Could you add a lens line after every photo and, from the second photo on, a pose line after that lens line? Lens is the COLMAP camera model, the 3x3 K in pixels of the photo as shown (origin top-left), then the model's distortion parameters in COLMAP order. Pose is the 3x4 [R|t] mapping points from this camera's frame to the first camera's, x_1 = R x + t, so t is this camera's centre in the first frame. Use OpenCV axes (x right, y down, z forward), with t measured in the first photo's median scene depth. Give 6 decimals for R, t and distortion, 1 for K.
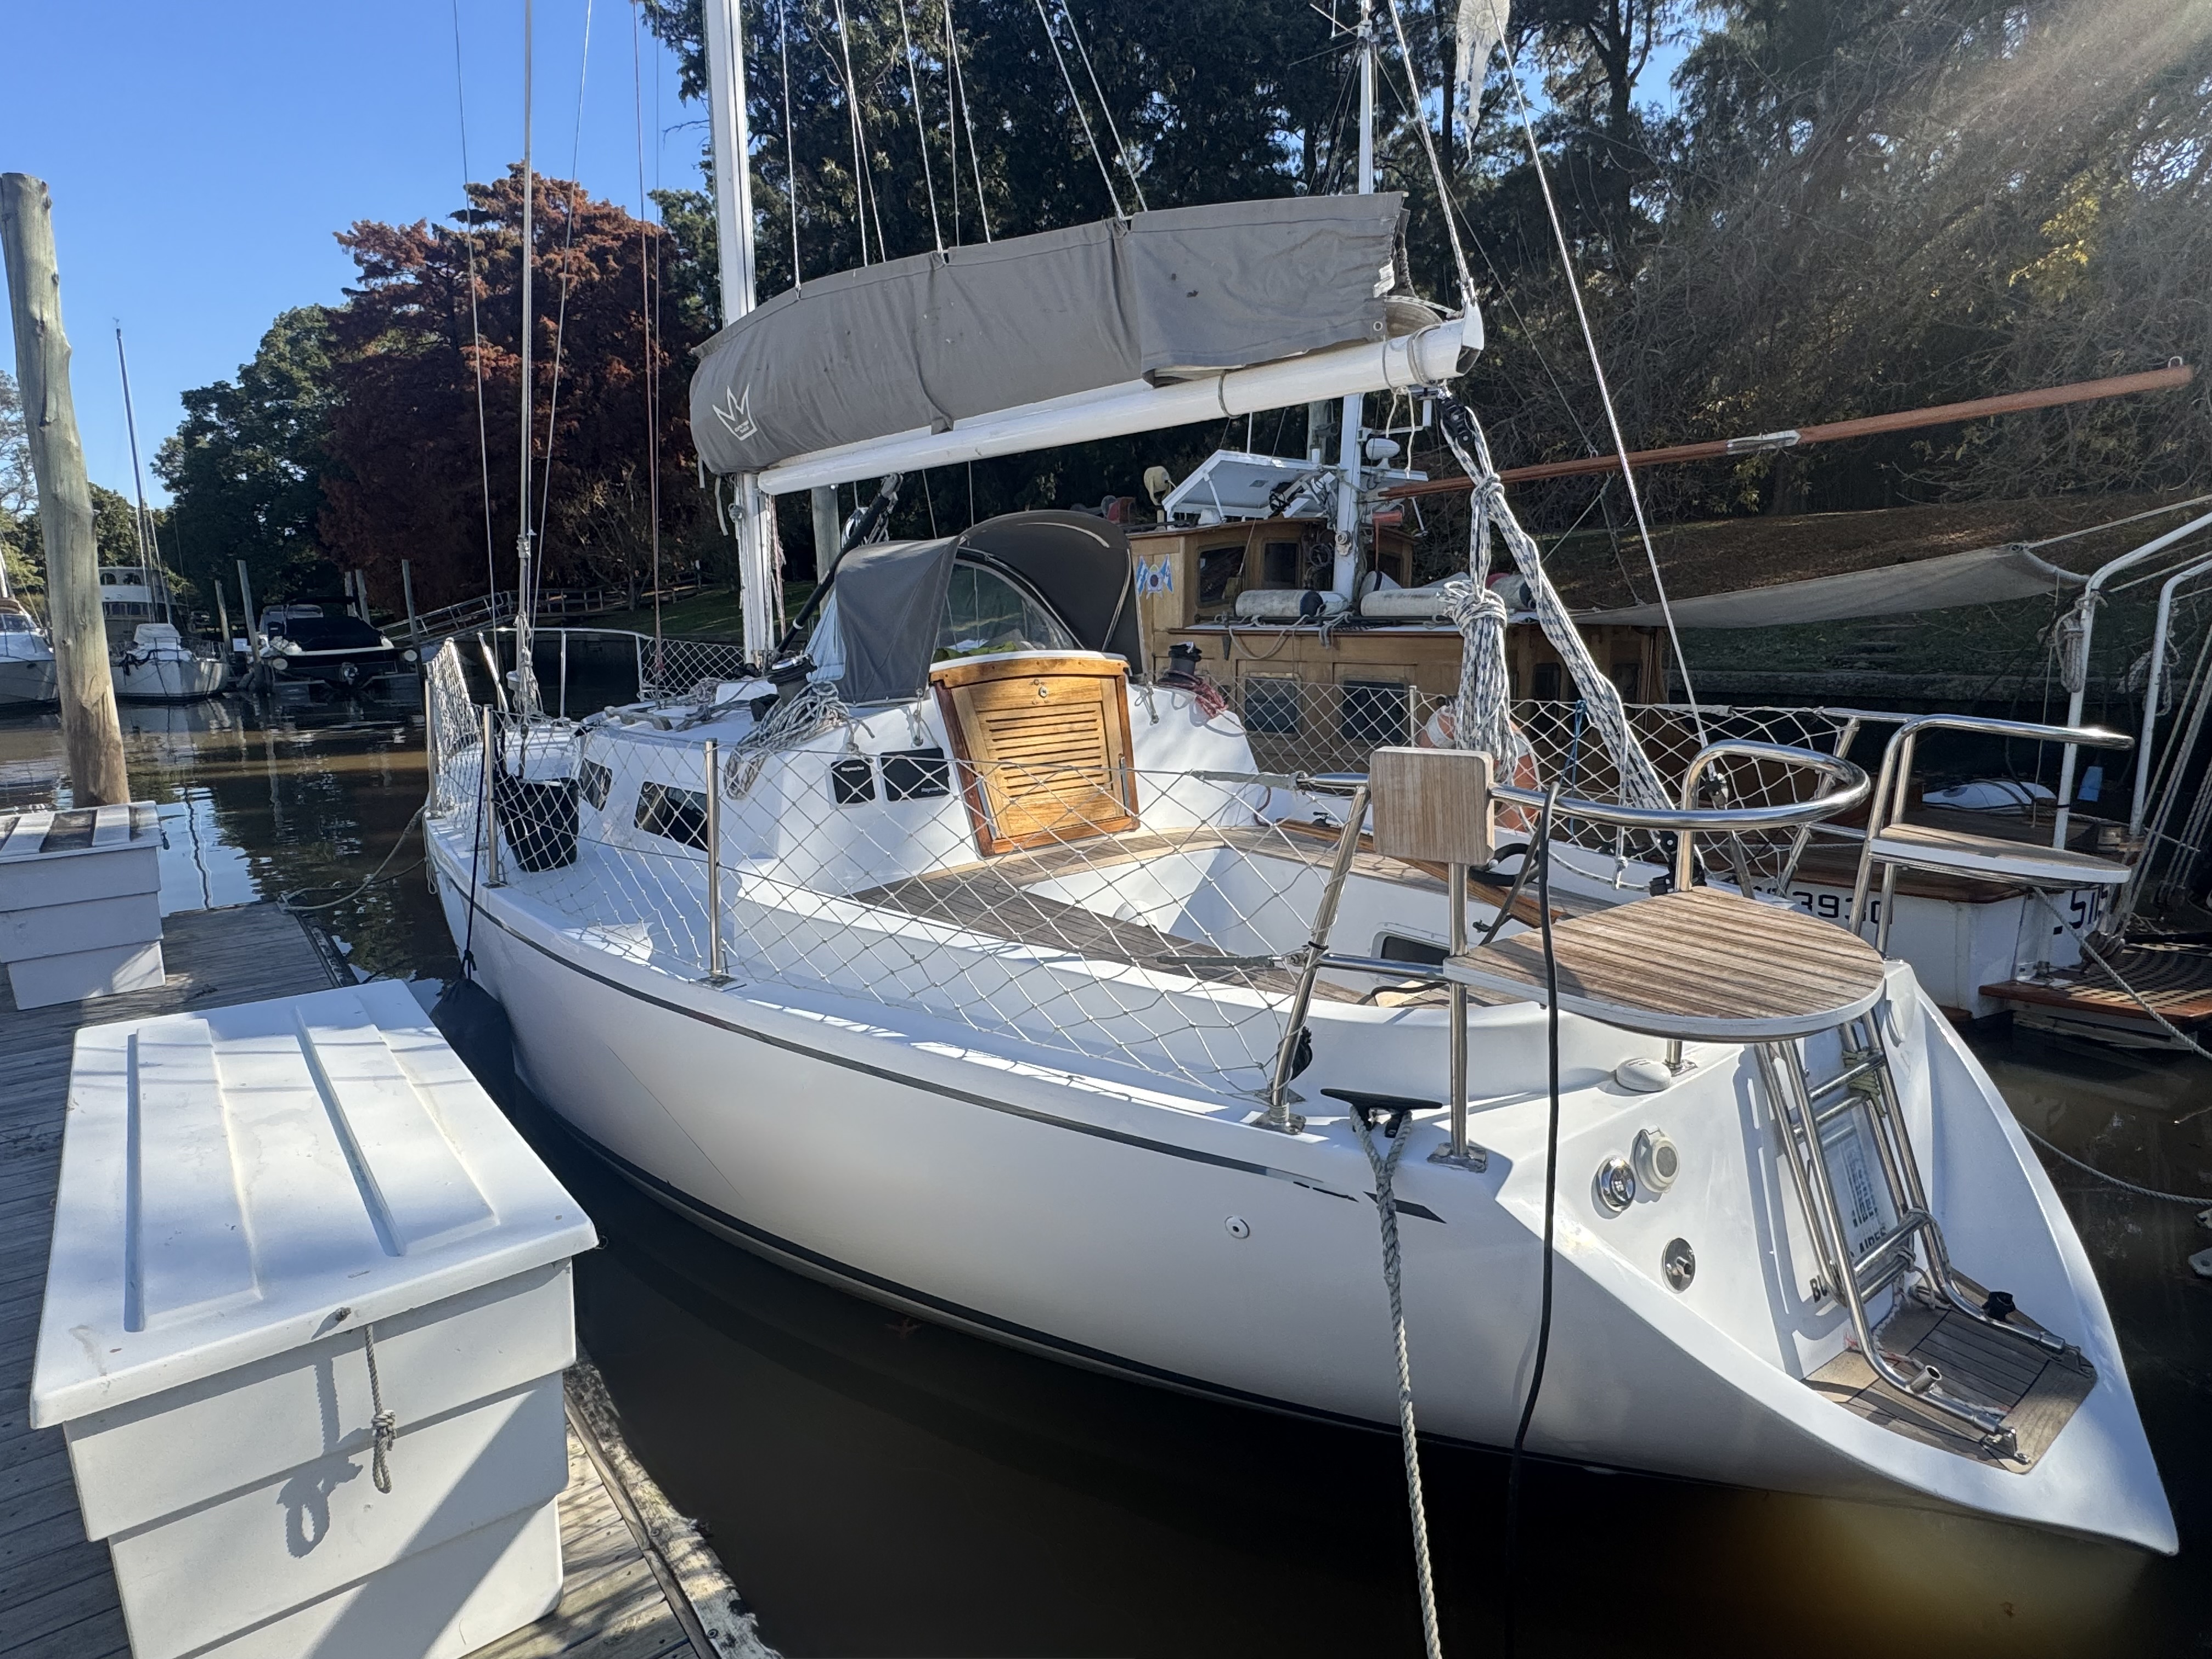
lens RADIAL K [[1225.0, 0, 1102.3], [0, 1225.0, 823.8], [0, 0, 1]] dist [0.001784, 0.001830]
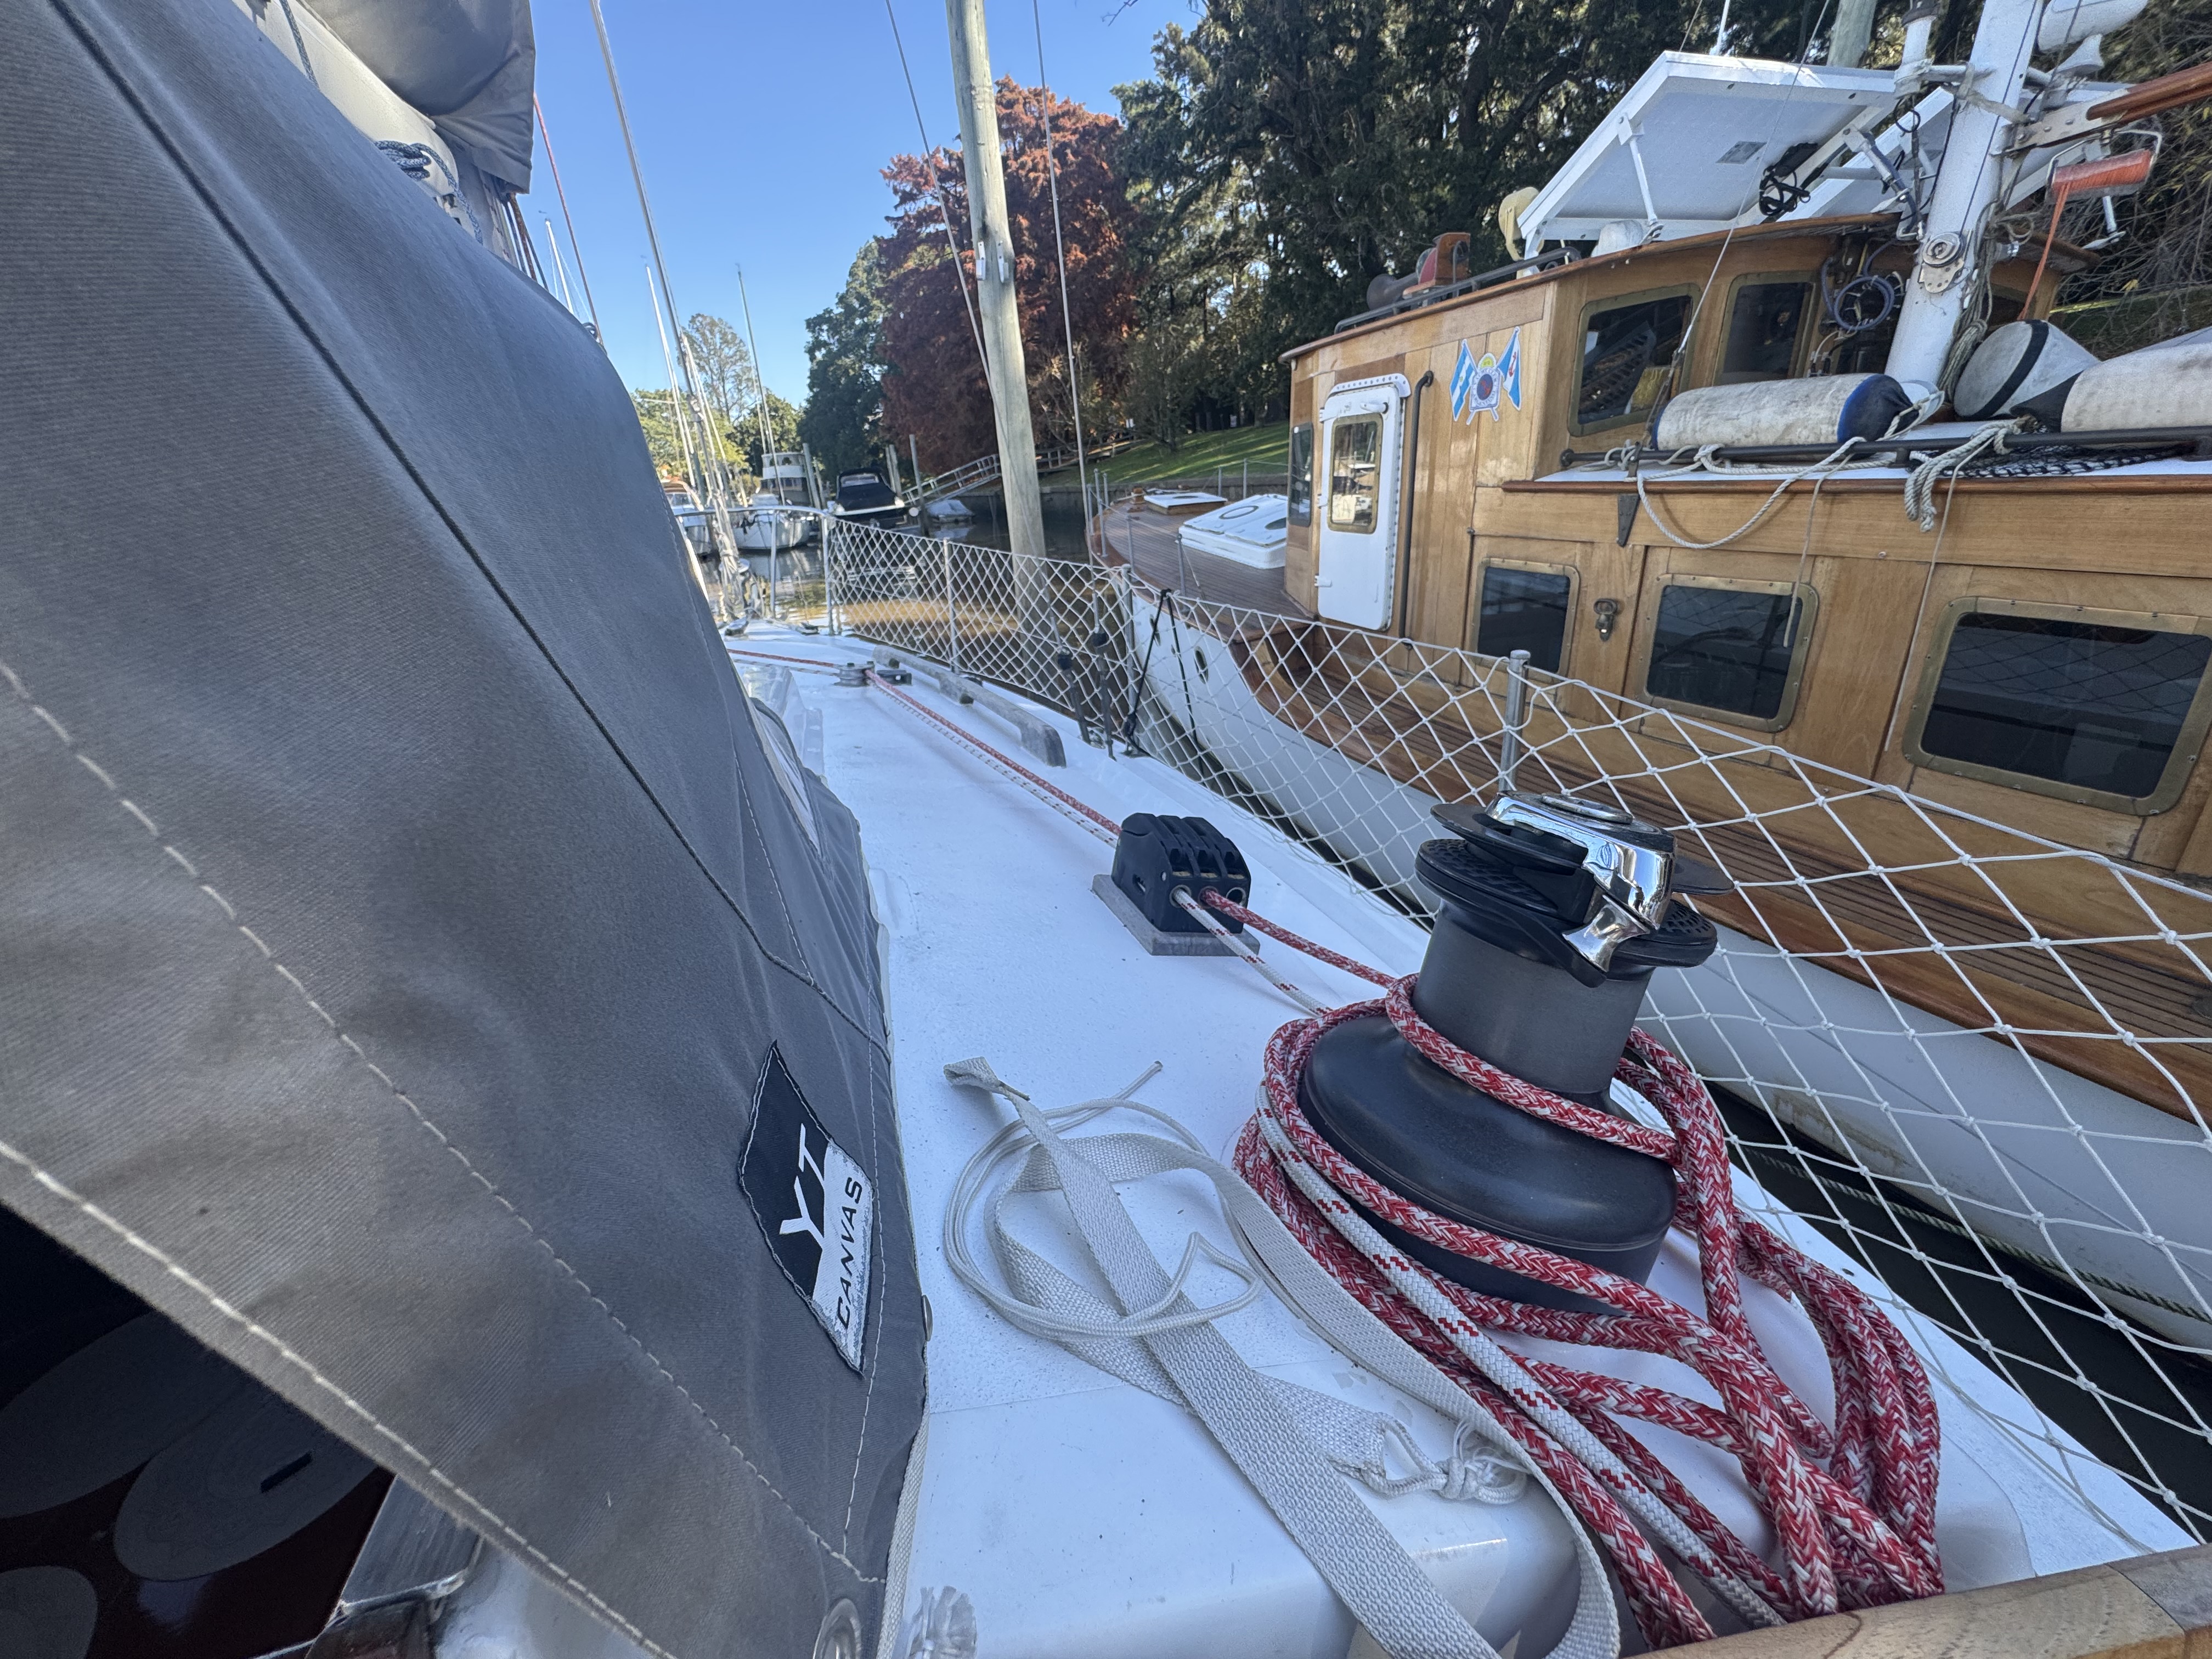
lens RADIAL K [[896.9, 0, 1100.9], [0, 896.9, 830.5], [0, 0, 1]] dist [-0.002637, -0.000595]
pose [[0.926166, 0.093511, -0.365337, 0.008587], [-0.008985, 0.973966, 0.226516, -0.017388], [0.377008, -0.206509, 0.902895, 0.097588]]
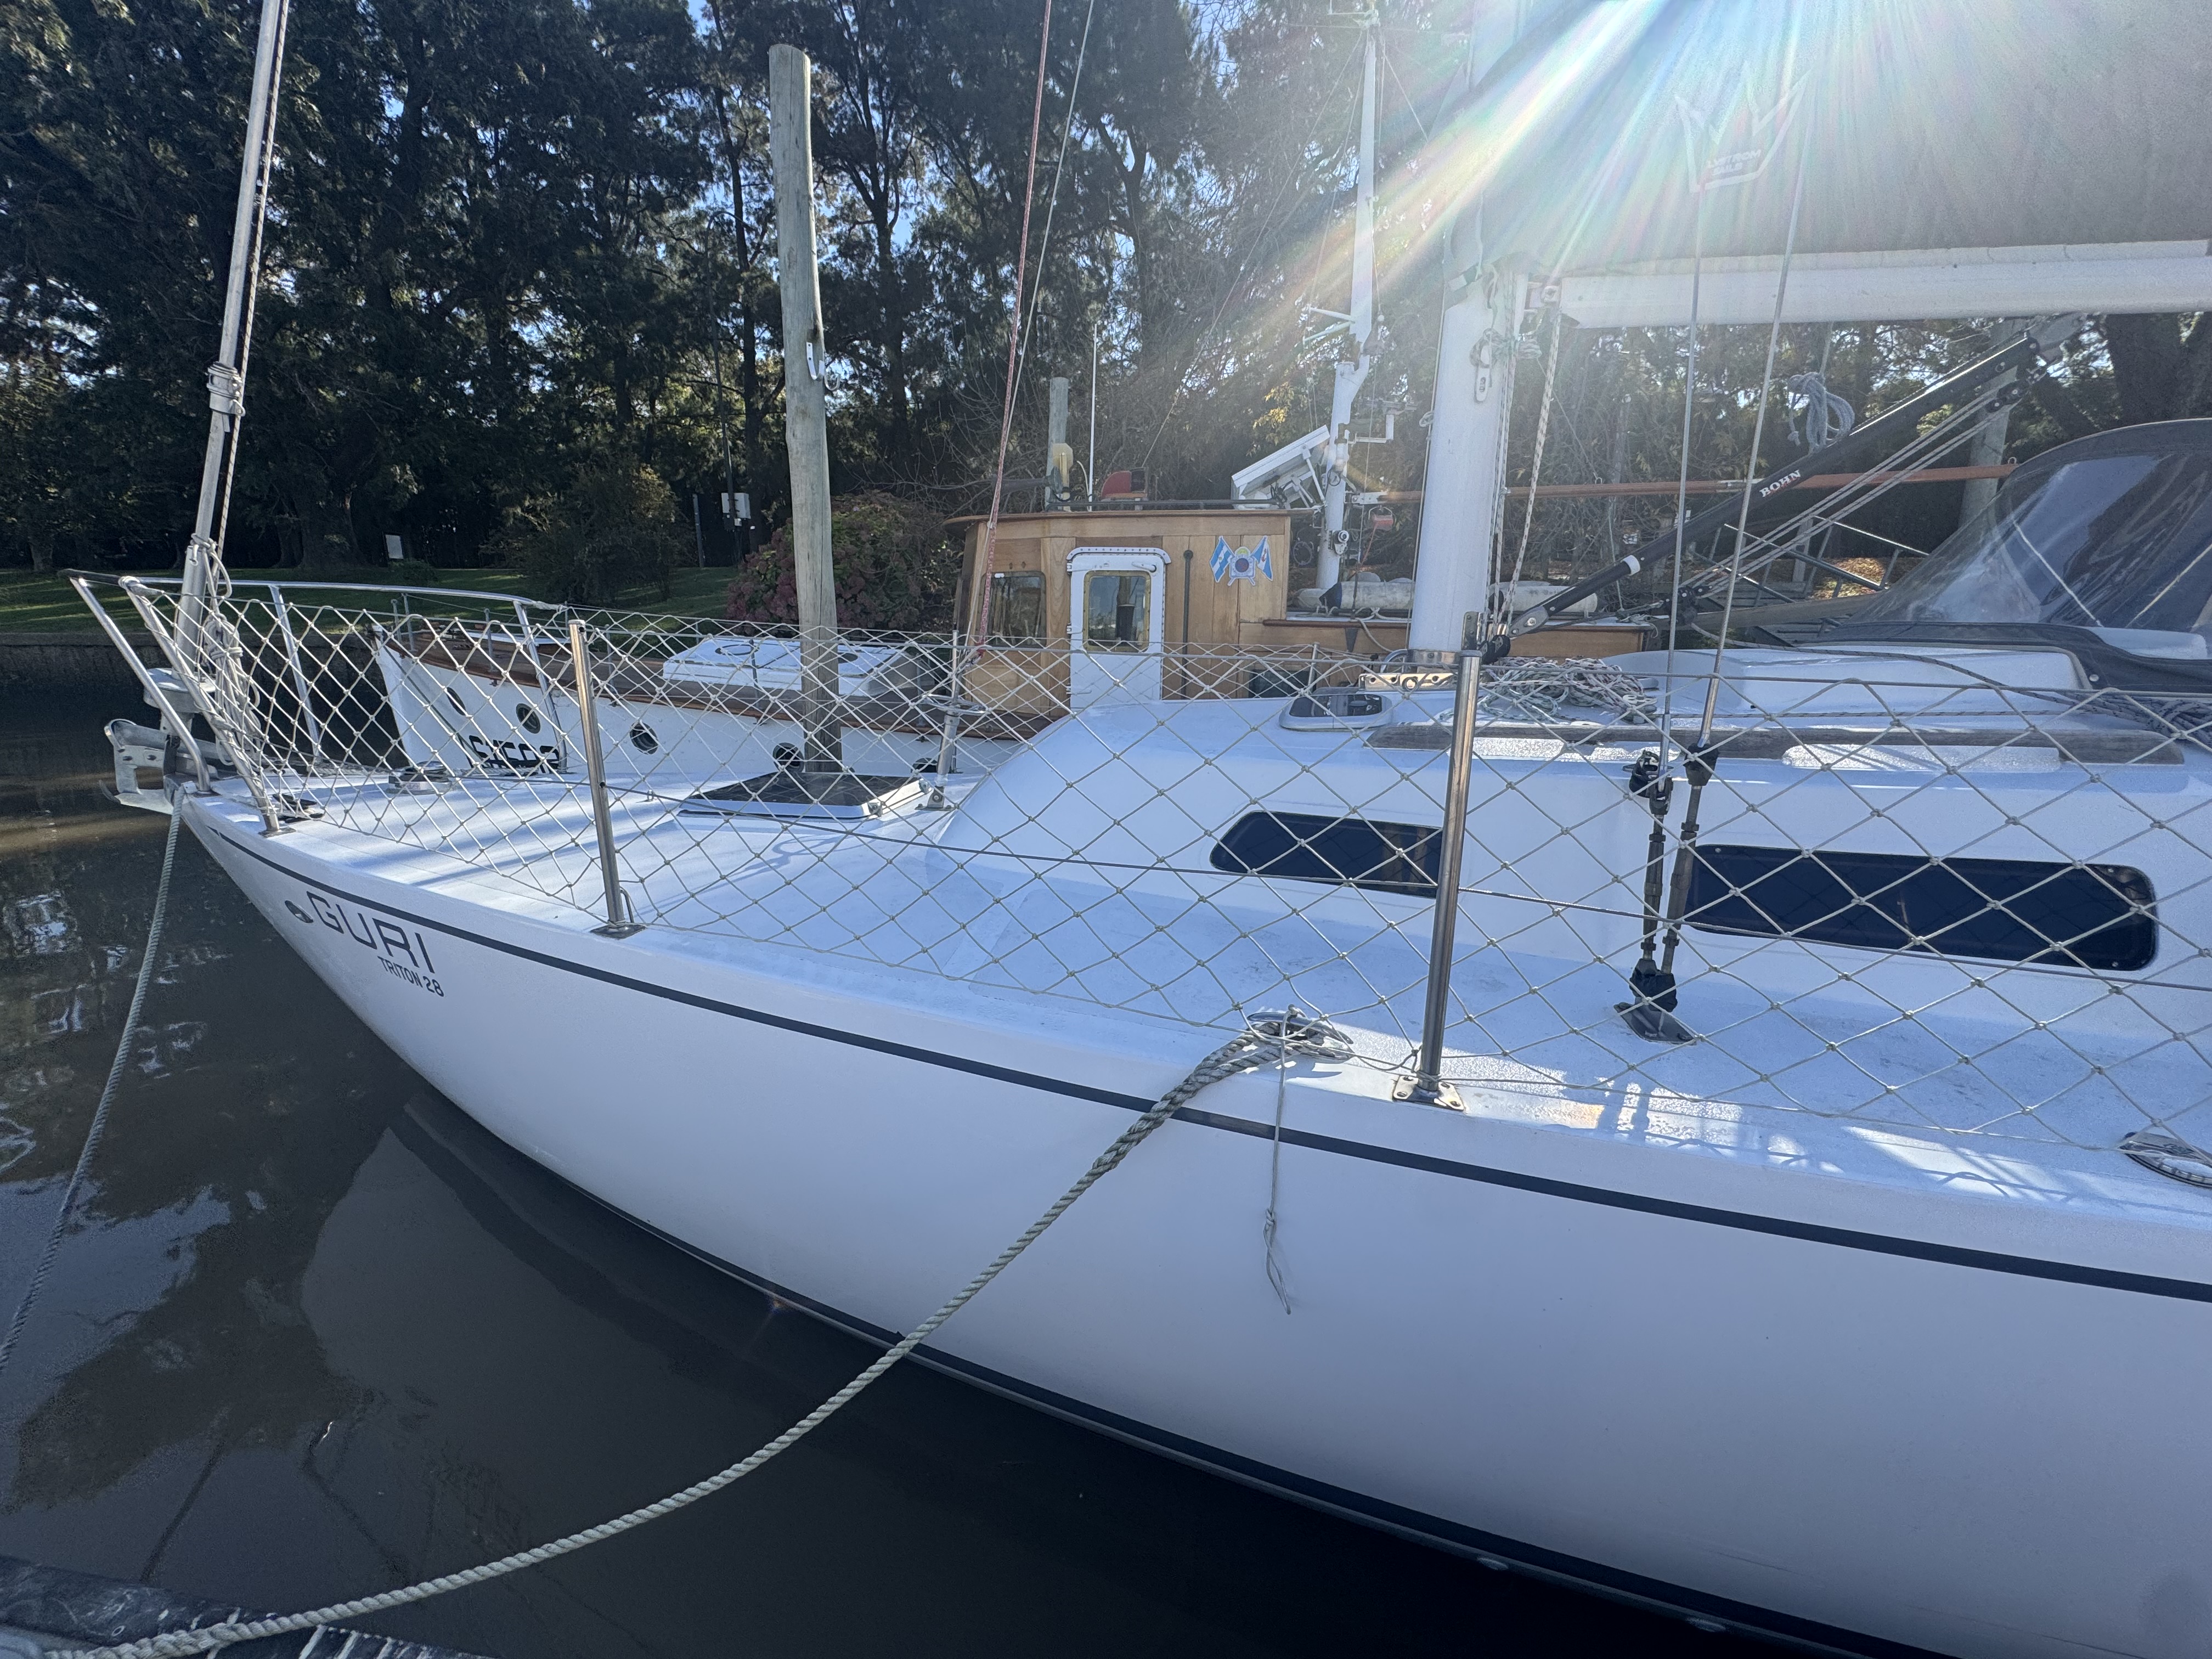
lens RADIAL K [[889.4, 0, 1102.6], [0, 889.4, 827.0], [0, 0, 1]] dist [-0.001241, -0.000266]
pose [[0.734958, -0.120694, 0.667285, -0.088876], [0.094372, 0.992662, 0.075603, -0.011890], [-0.671513, 0.007408, 0.740955, 0.105294]]
